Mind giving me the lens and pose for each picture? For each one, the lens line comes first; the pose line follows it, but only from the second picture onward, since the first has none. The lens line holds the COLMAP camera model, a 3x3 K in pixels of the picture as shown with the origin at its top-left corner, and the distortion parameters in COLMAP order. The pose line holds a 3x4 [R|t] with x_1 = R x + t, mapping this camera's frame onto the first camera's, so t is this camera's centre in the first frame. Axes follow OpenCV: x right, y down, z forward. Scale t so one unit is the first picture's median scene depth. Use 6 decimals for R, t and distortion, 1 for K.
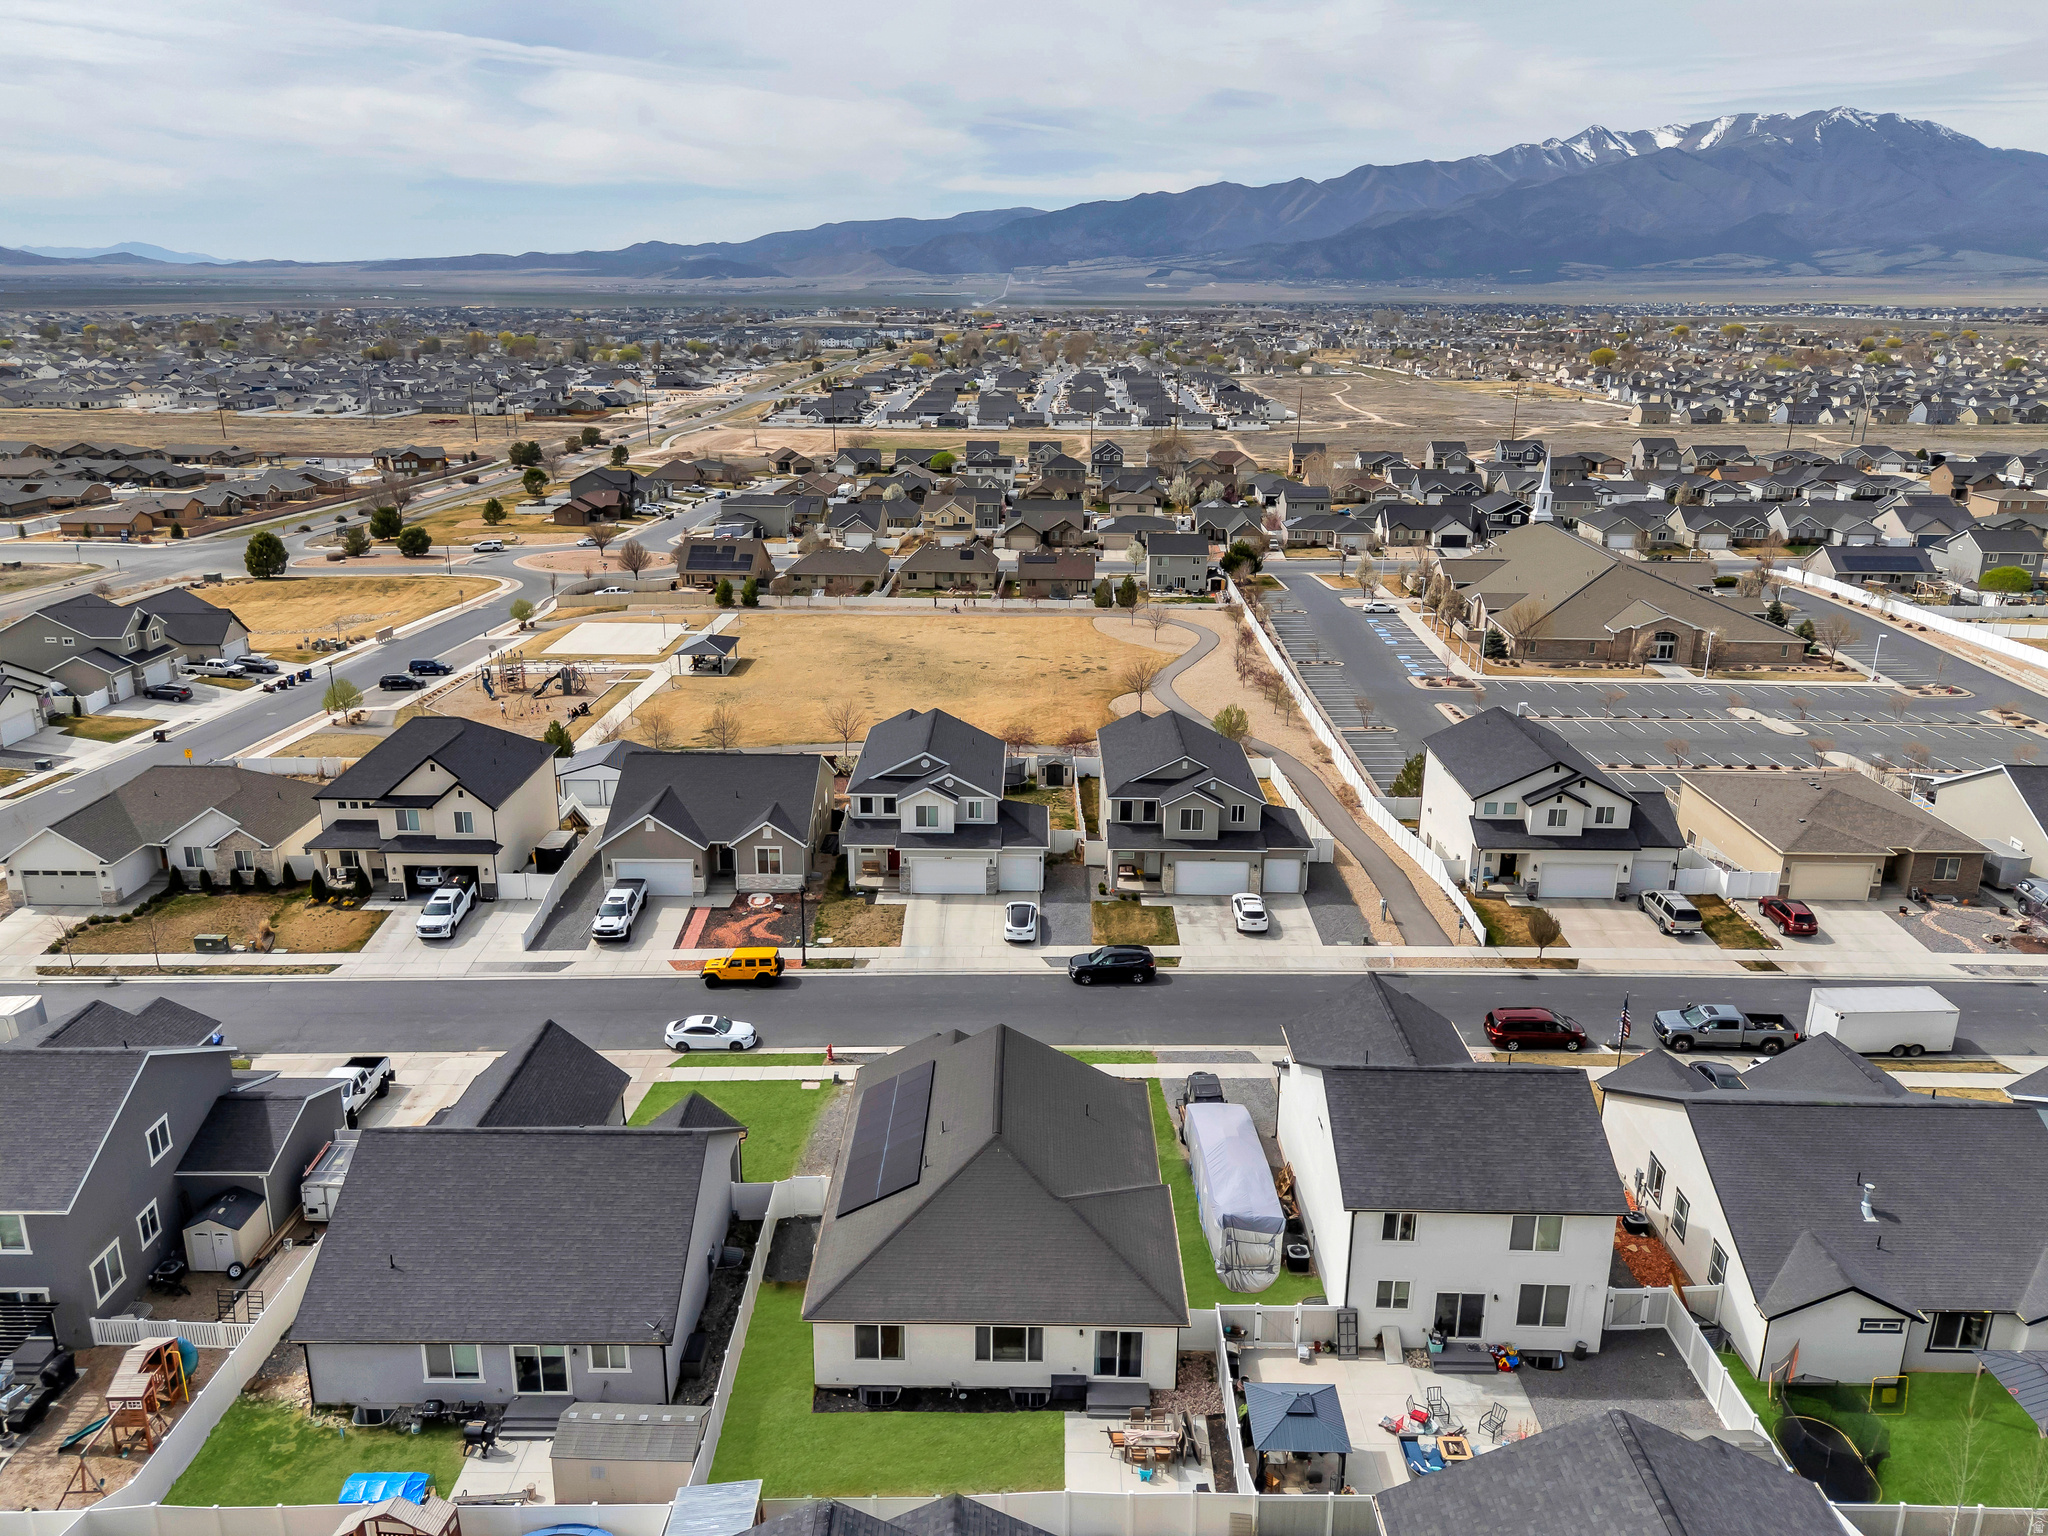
lens RADIAL K [[1499.3, 0, 1023.1], [0, 1499.3, 766.9], [0, 0, 1]] dist [0.076706, -0.069697]
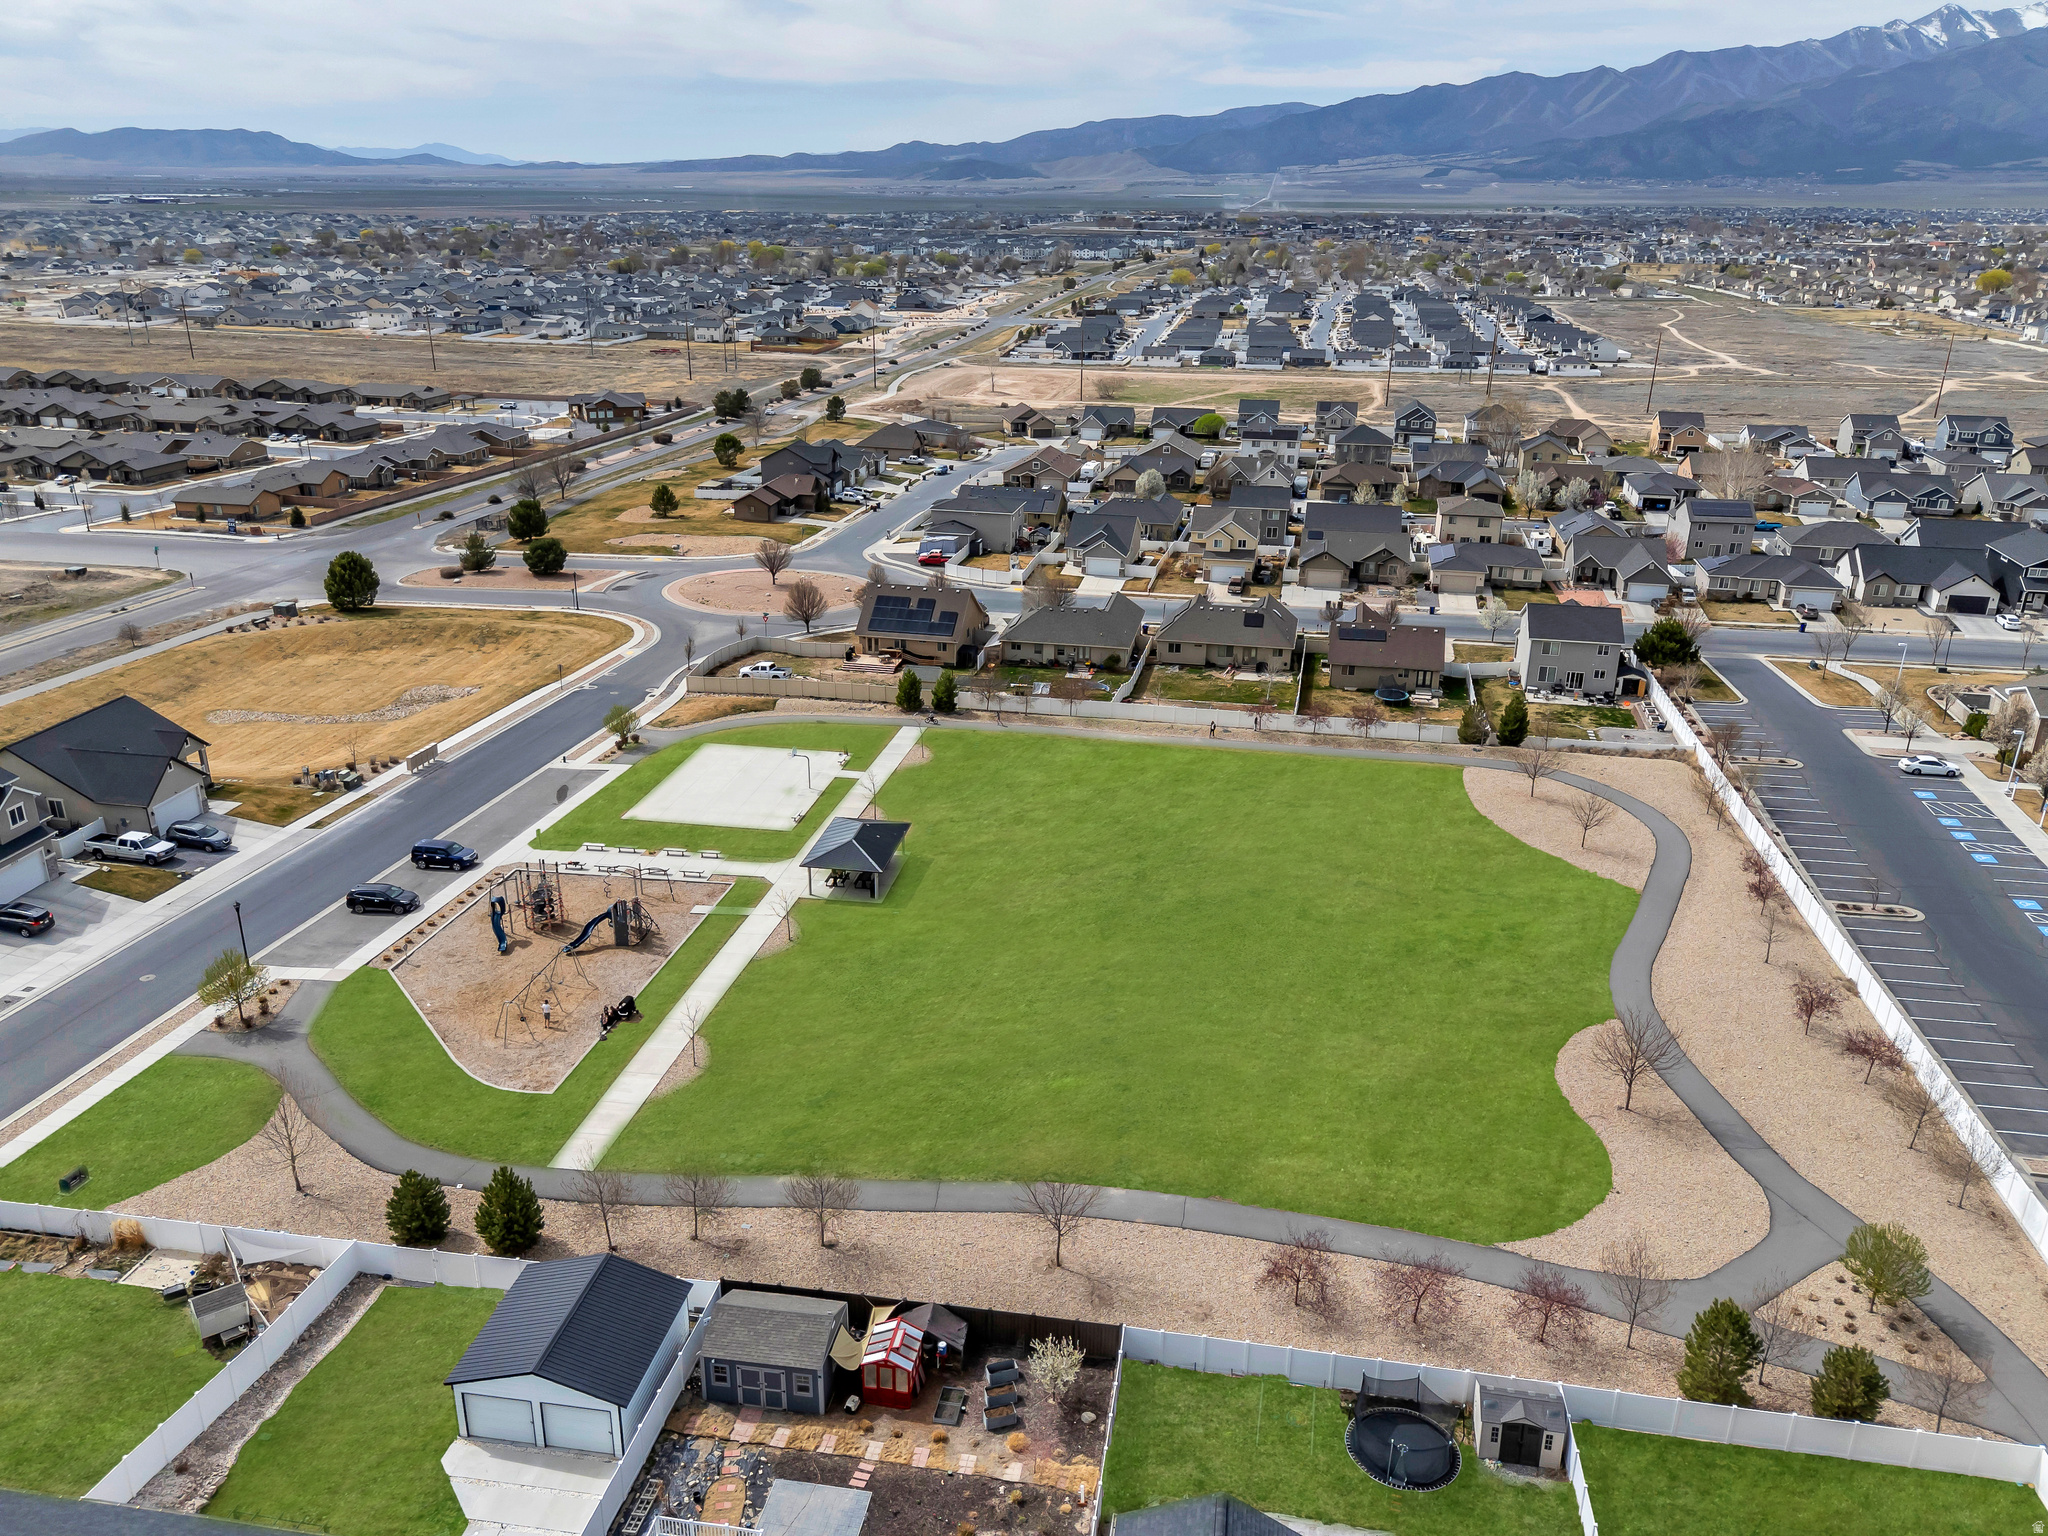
lens RADIAL K [[1499.3, 0, 1028.1], [0, 1499.3, 773.6], [0, 0, 1]] dist [0.076706, -0.069697]
pose [[0.987514, 0.059451, -0.145884, -0.018669], [-0.050339, 0.996590, 0.065380, -0.058132], [0.149273, -0.057220, 0.987139, 0.147875]]
